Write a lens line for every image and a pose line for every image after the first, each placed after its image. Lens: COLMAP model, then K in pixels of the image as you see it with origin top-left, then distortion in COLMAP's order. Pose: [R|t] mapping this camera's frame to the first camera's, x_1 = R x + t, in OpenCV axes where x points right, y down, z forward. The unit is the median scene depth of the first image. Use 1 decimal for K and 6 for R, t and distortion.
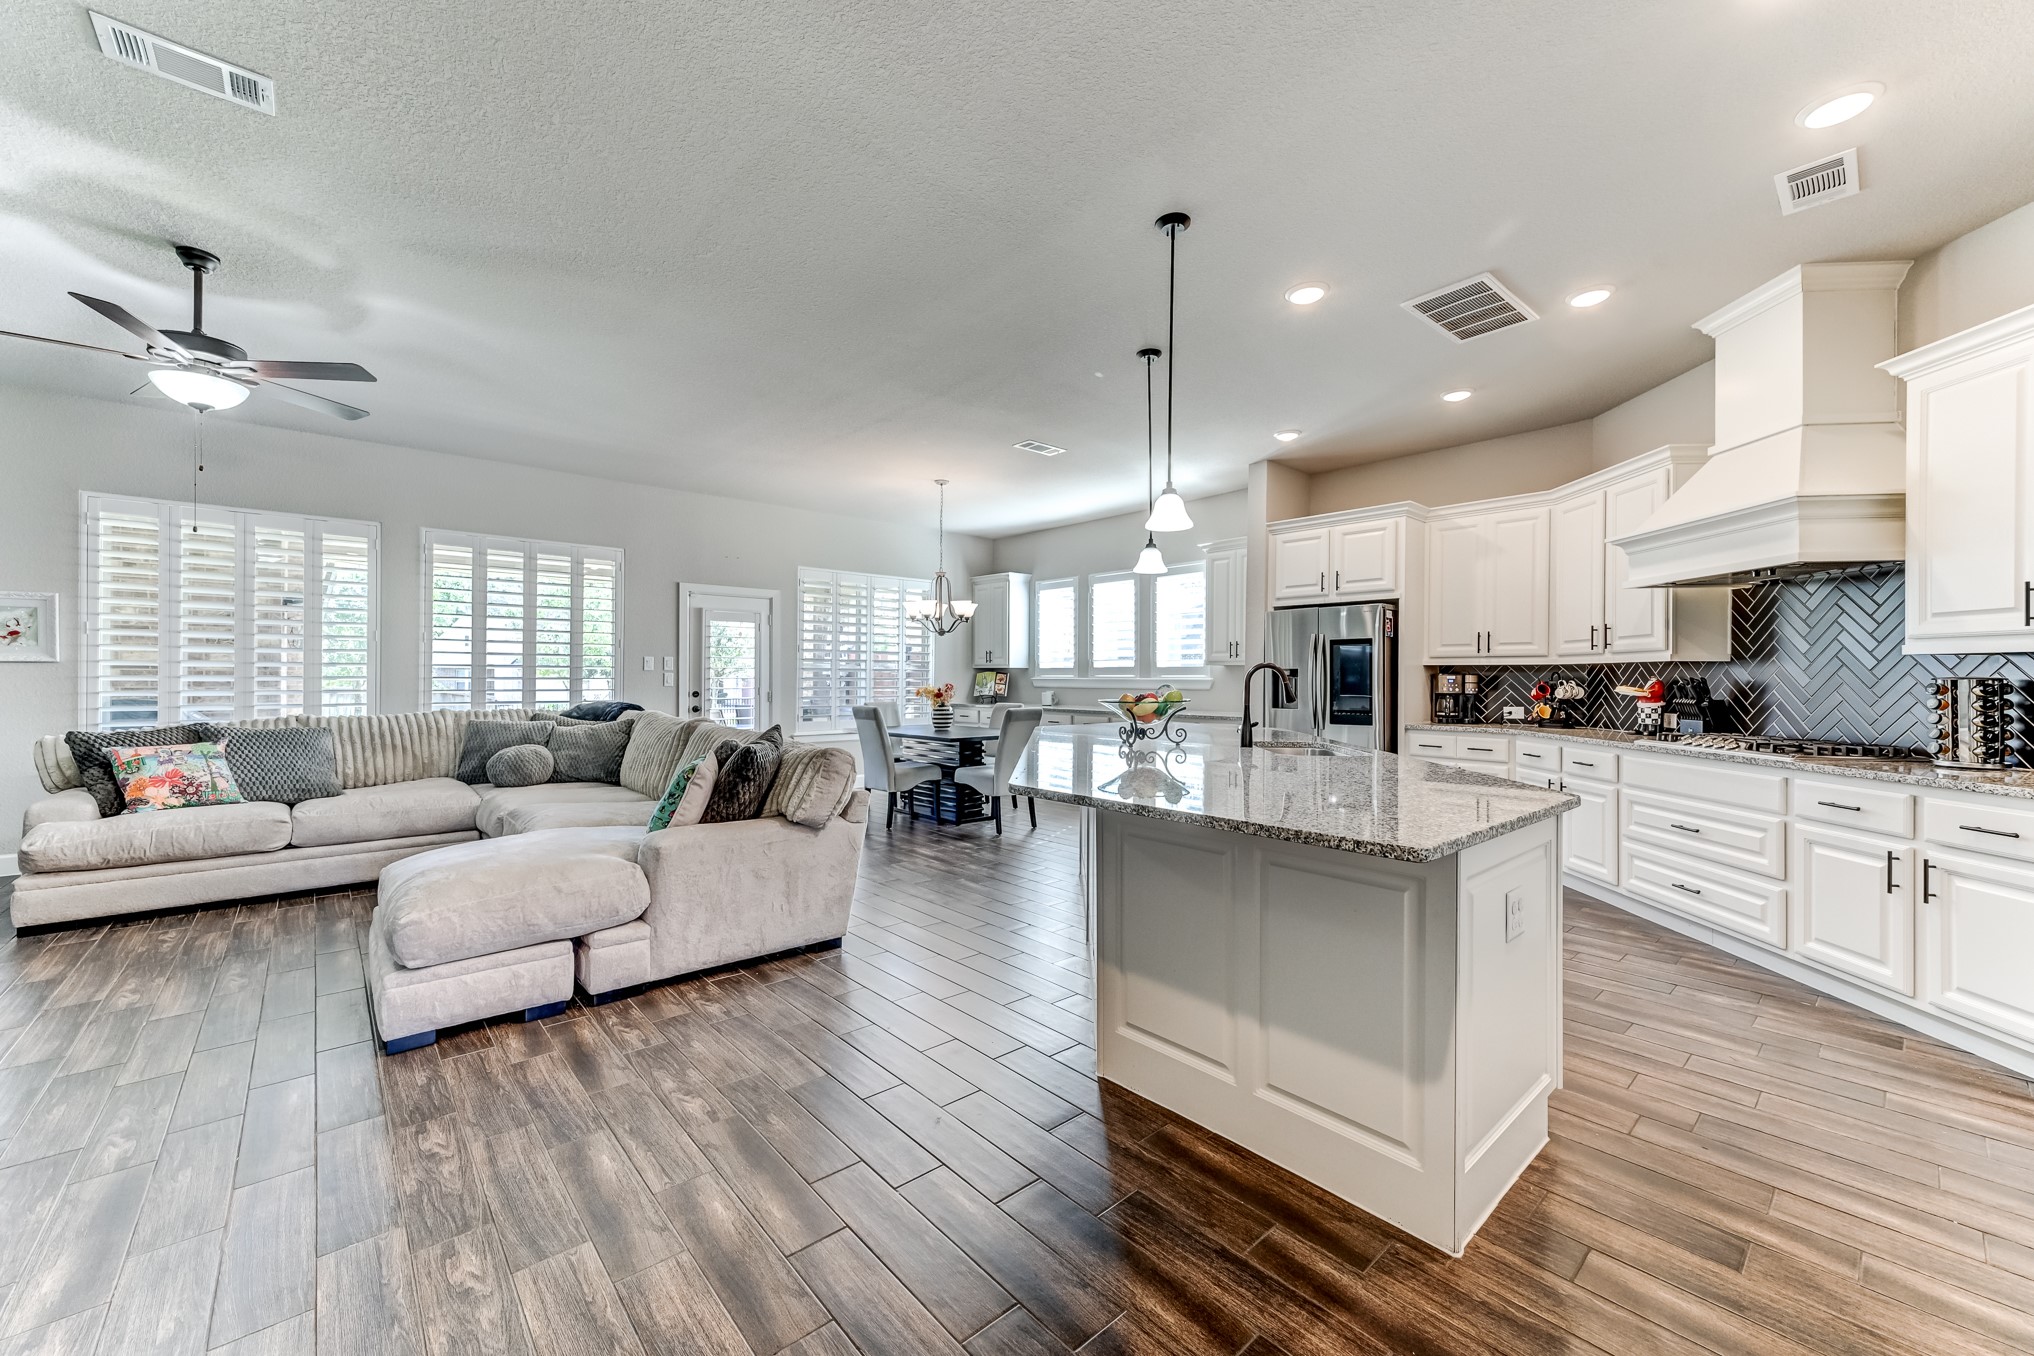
lens RADIAL K [[784.3, 0, 1017.0], [0, 784.3, 678.0], [0, 0, 1]] dist [0.005467, 0.000333]
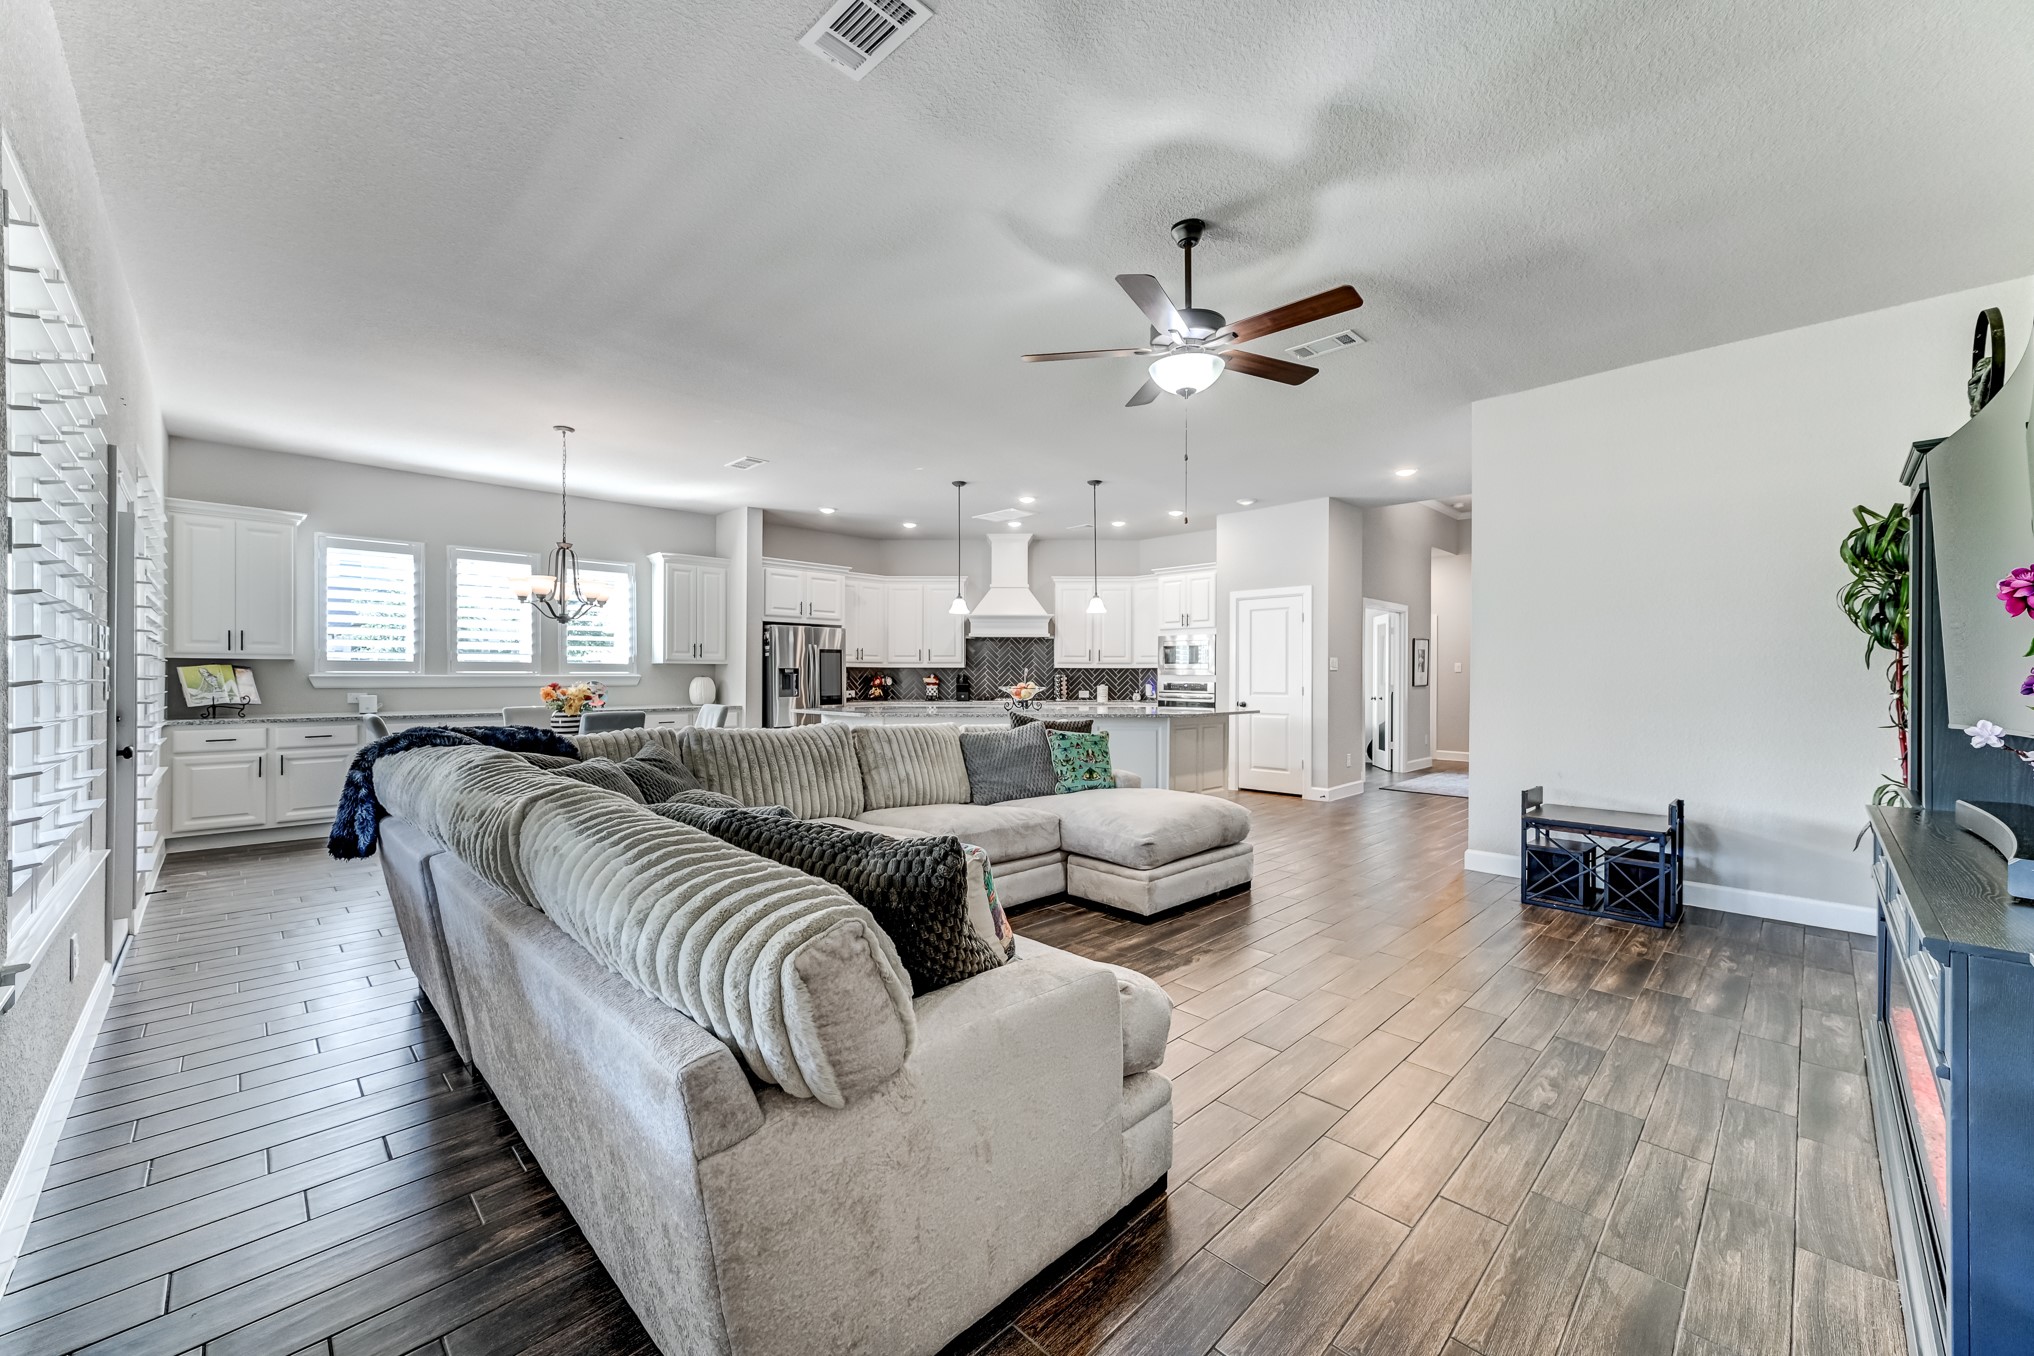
lens RADIAL K [[785.6, 0, 1008.2], [0, 785.6, 679.3], [0, 0, 1]] dist [0.002529, 0.000148]
pose [[-0.044837, -0.008851, 0.998955, -1.144763], [-0.001393, 0.999960, 0.008797, -0.005063], [-0.998993, -0.000998, -0.044848, 0.732381]]
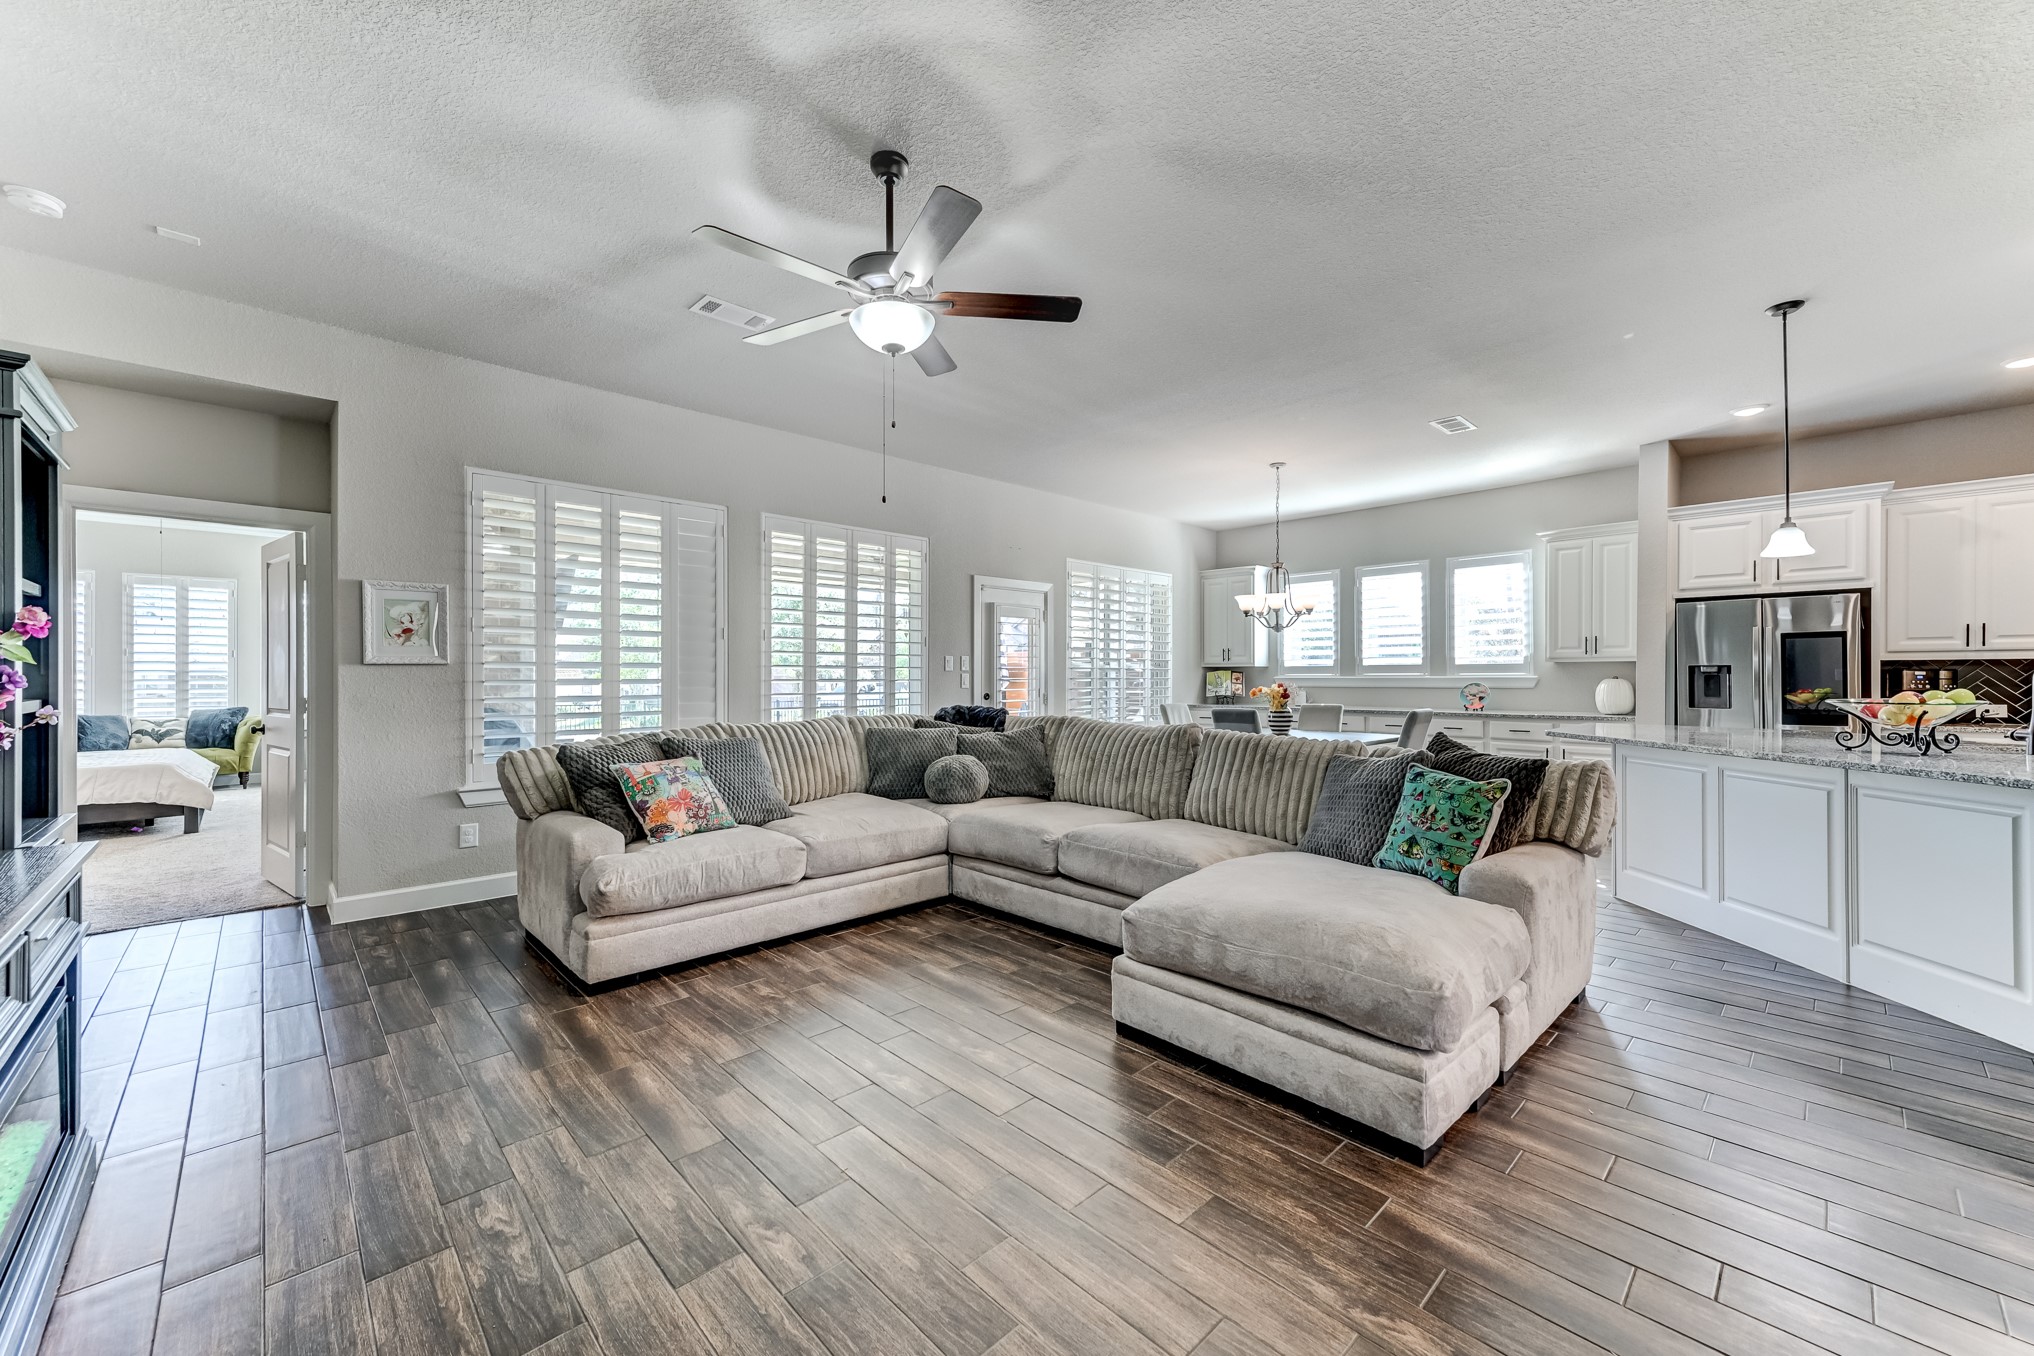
lens RADIAL K [[784.3, 0, 1017.0], [0, 784.3, 678.0], [0, 0, 1]] dist [0.005467, 0.000333]
pose [[0.999444, -0.005861, 0.032808, -0.544243], [0.005843, 0.999983, 0.000634, -0.001961], [-0.032811, -0.000442, 0.999461, 0.106232]]
